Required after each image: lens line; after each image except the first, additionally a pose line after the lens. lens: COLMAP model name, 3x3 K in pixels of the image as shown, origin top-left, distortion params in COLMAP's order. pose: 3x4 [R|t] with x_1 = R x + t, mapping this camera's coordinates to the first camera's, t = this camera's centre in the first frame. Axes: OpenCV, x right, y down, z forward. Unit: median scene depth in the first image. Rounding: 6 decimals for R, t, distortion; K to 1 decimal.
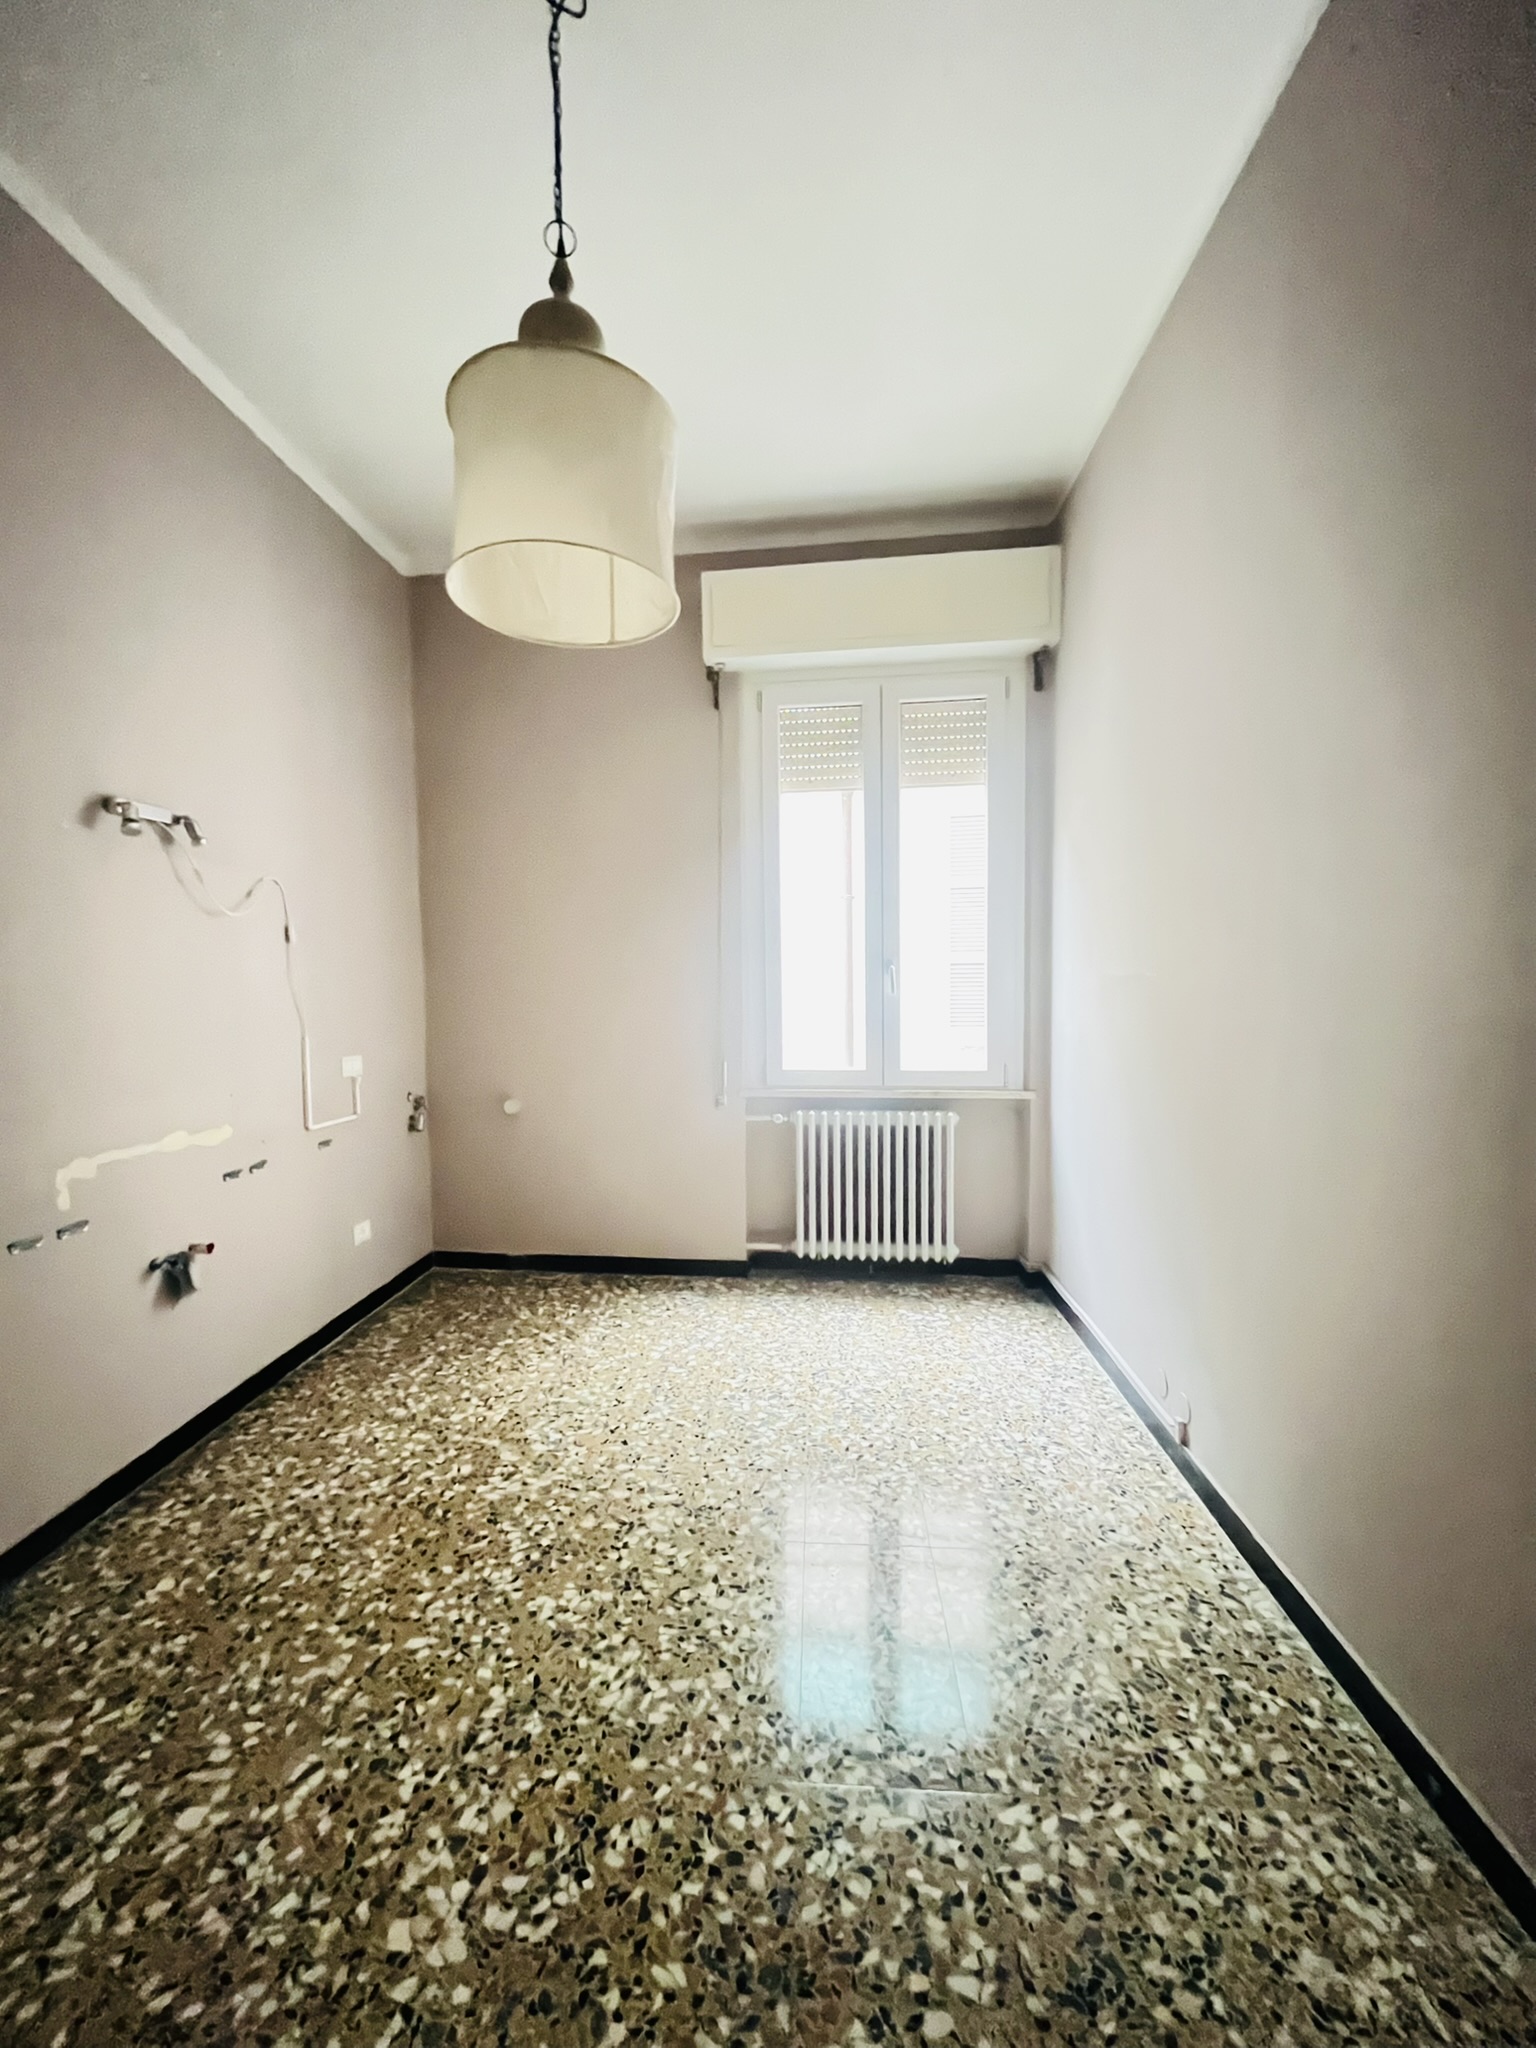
lens RADIAL K [[834.2, 0, 768.0], [0, 834.2, 1024.0], [0, 0, 1]] dist [-0.001721, -0.000210]
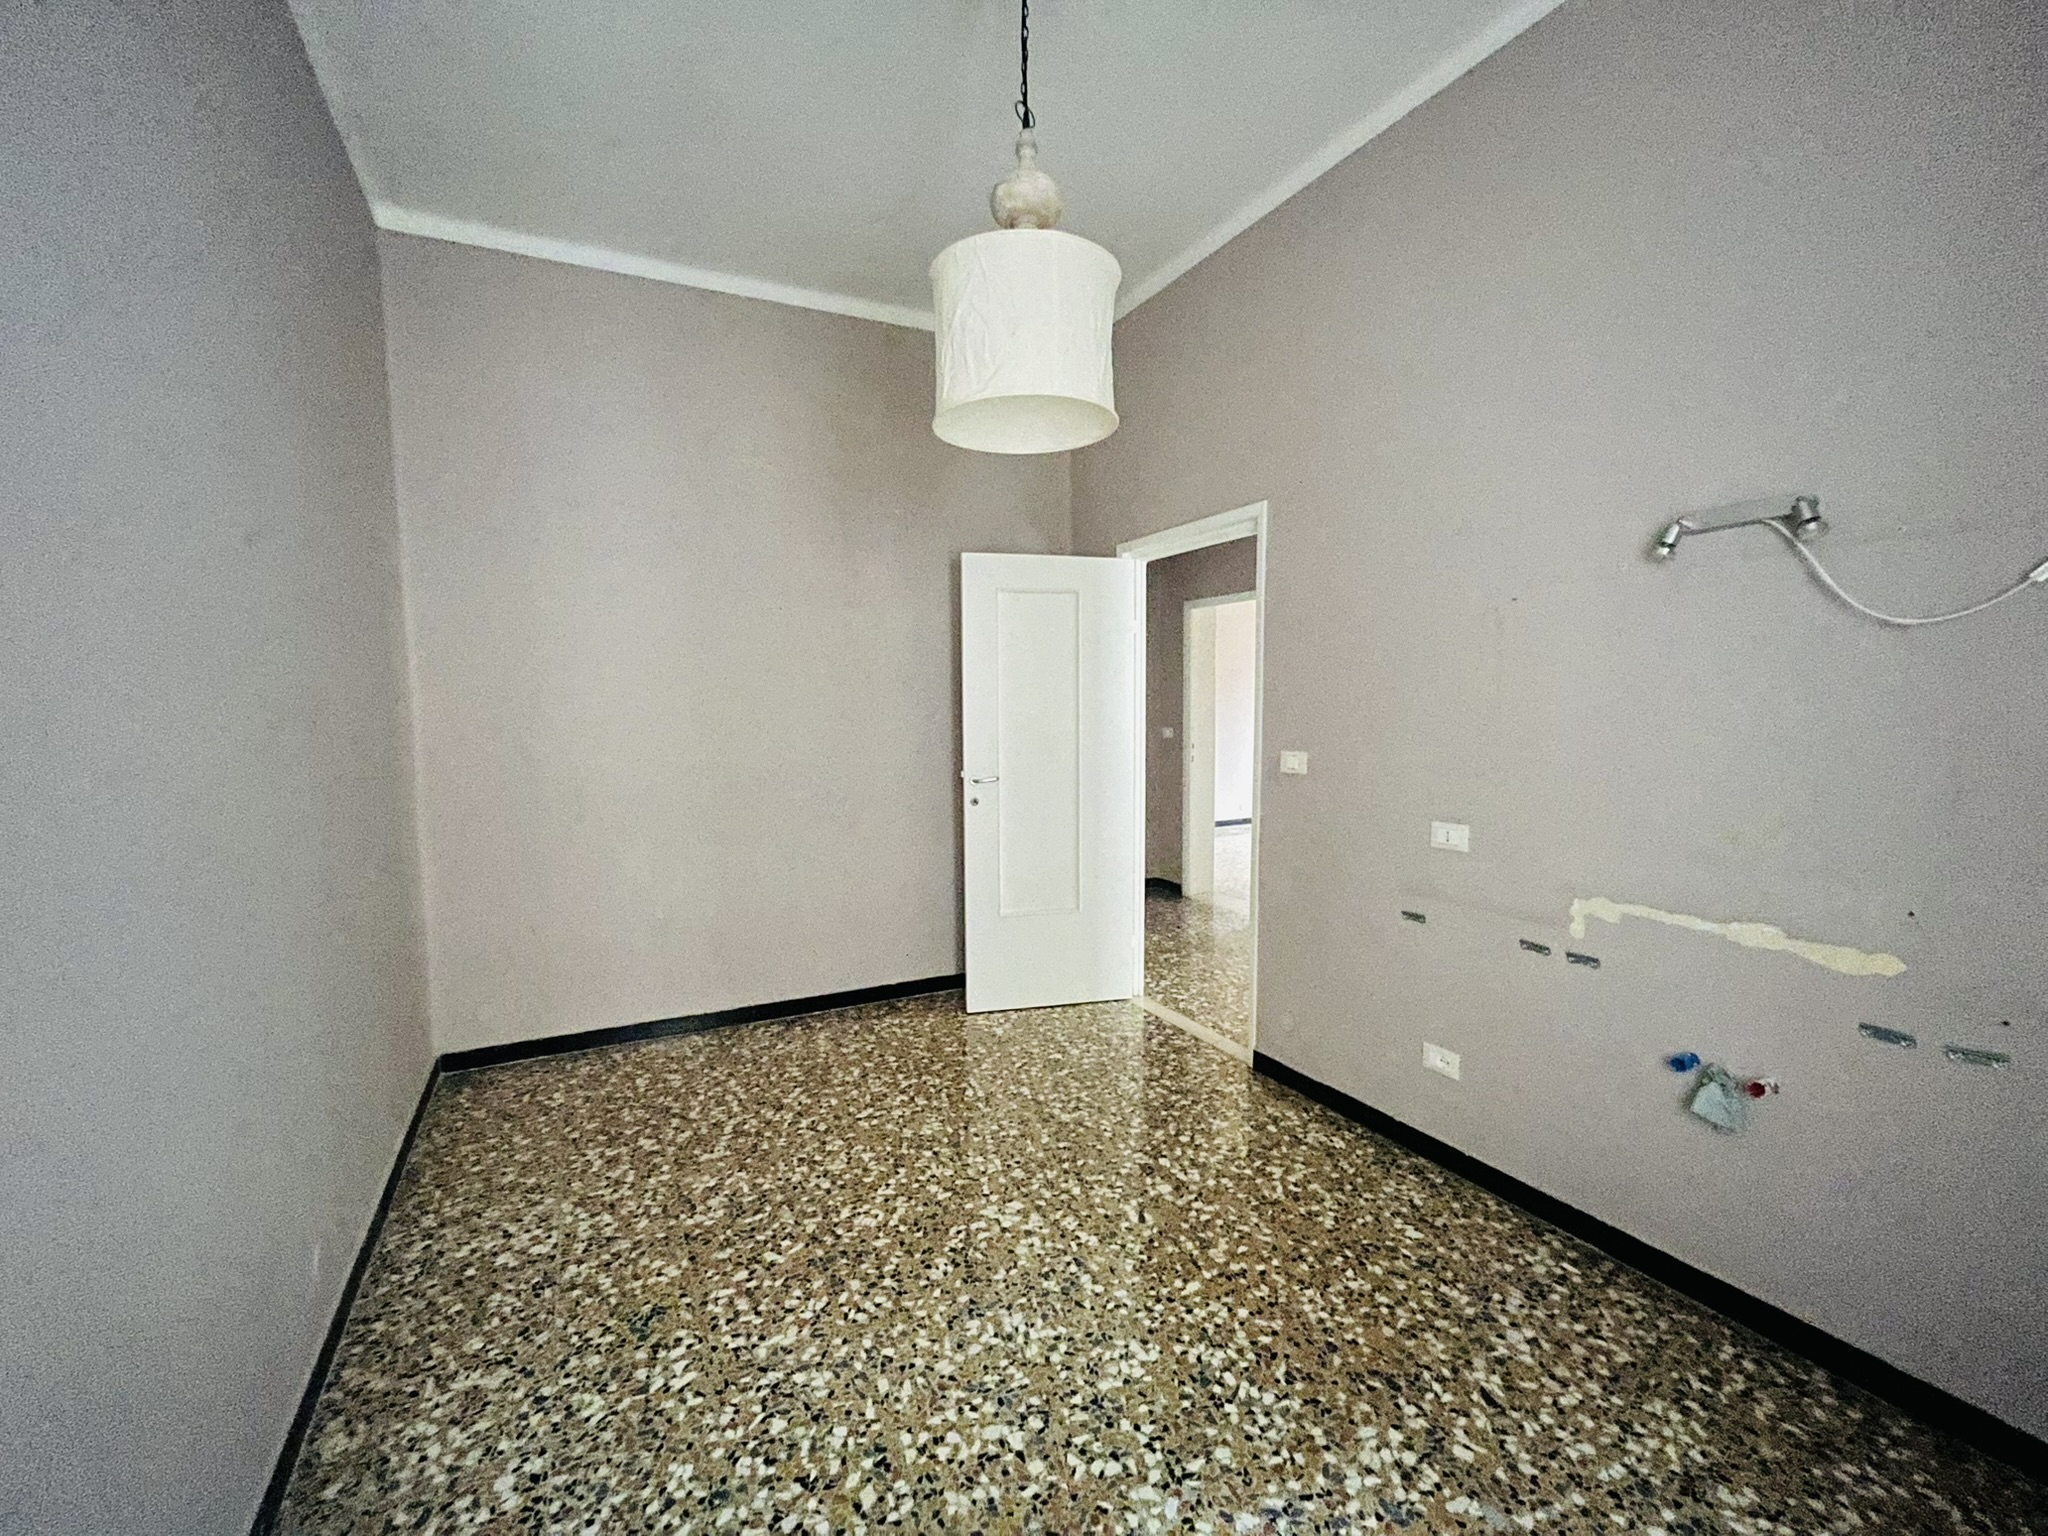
lens RADIAL K [[834.2, 0, 1017.2], [0, 834.2, 770.3], [0, 0, 1]] dist [-0.001721, -0.000210]
pose [[-0.856530, 0.061077, -0.512470, 0.383592], [-0.008226, 0.991231, 0.131885, -0.156841], [0.516032, 0.117179, -0.848517, 1.895268]]
